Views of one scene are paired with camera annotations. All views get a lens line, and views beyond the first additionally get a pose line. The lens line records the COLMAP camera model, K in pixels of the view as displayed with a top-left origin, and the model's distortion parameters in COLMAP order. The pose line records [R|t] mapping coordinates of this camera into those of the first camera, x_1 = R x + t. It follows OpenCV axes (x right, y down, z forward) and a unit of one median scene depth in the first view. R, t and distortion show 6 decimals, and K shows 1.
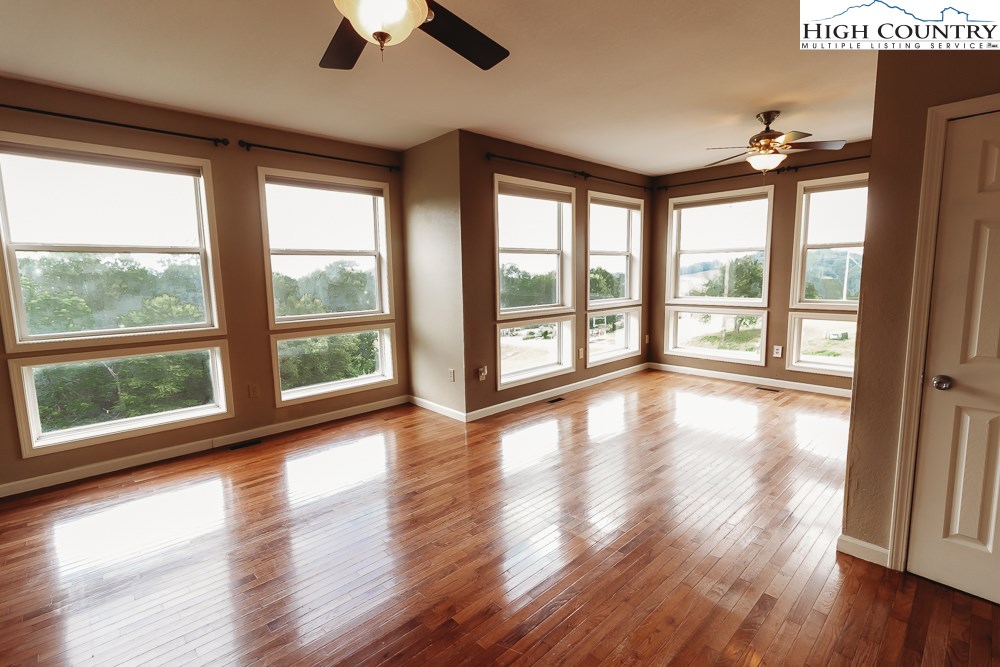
lens RADIAL K [[462.4, 0, 499.6], [0, 462.4, 328.7], [0, 0, 1]] dist [0.004926, 0.000603]
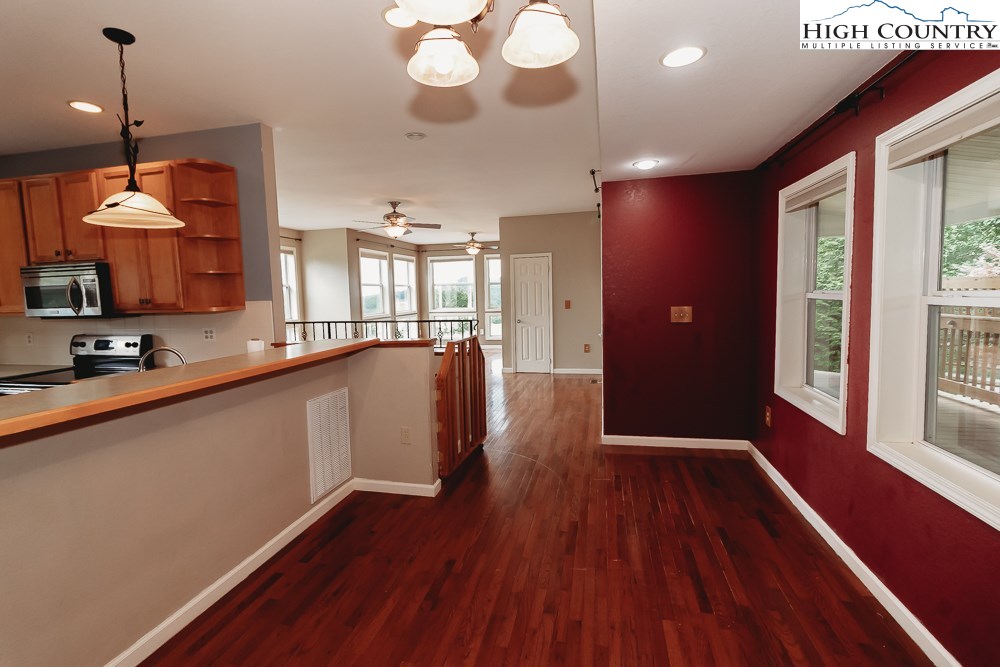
lens RADIAL K [[462.4, 0, 496.0], [0, 462.4, 325.7], [0, 0, 1]] dist [0.004926, 0.000603]
pose [[0.833215, -0.041536, 0.551387, -0.579367], [0.074279, 0.996544, -0.037176, 0.116280], [-0.547938, 0.071932, 0.833421, -0.908464]]
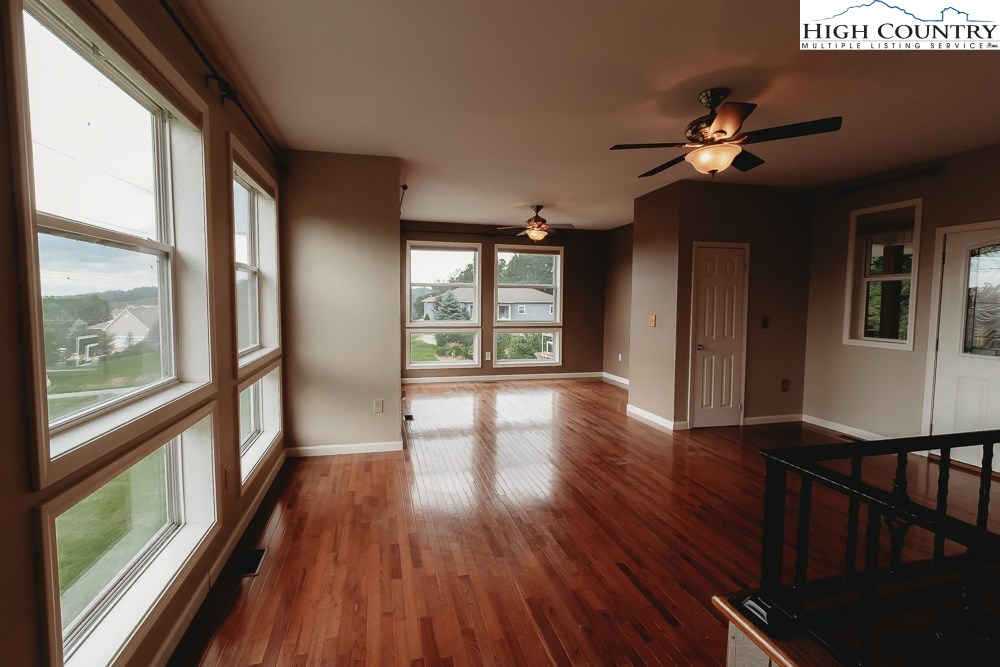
lens RADIAL K [[462.4, 0, 490.3], [0, 462.4, 328.0], [0, 0, 1]] dist [0.004926, 0.000603]
pose [[0.484713, -0.031328, 0.874112, -0.745878], [0.086040, 0.996219, -0.012007, -0.024242], [-0.870431, 0.081028, 0.485576, 0.306353]]
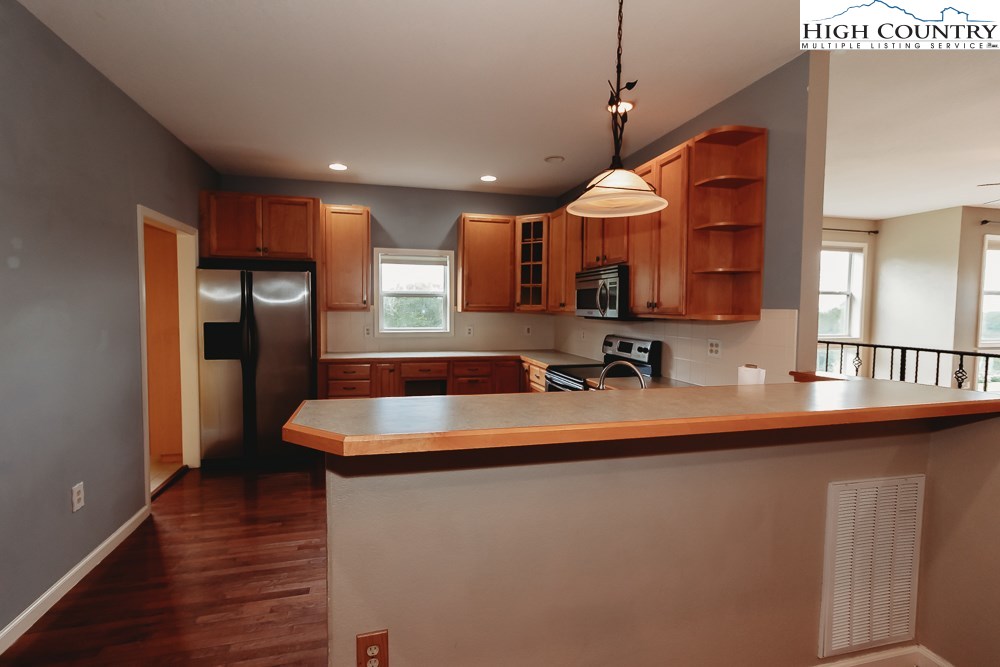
lens RADIAL K [[462.4, 0, 494.1], [0, 462.4, 329.8], [0, 0, 1]] dist [0.004926, 0.000603]
pose [[0.875573, 0.055016, -0.479943, -0.517459], [-0.085487, 0.995460, -0.041848, 0.094530], [0.475462, 0.077670, 0.876301, -0.706329]]
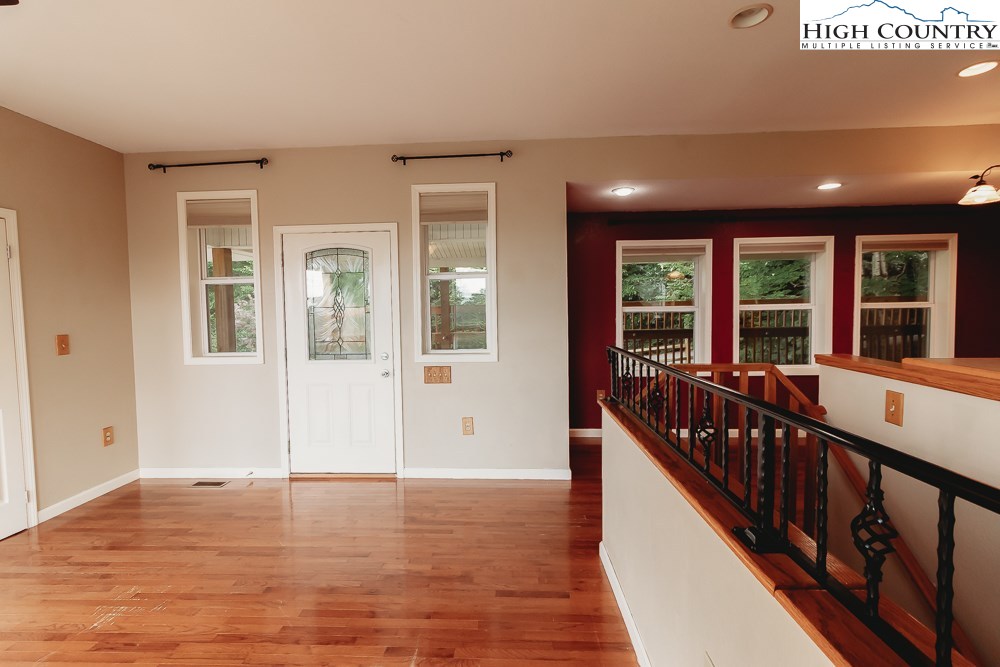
lens RADIAL K [[462.4, 0, 498.0], [0, 462.4, 331.2], [0, 0, 1]] dist [0.004926, 0.000603]
pose [[-0.705823, 0.004231, 0.708376, -0.411959], [0.117117, 0.986918, 0.110800, -0.015716], [-0.698640, 0.161168, -0.697085, 0.297130]]
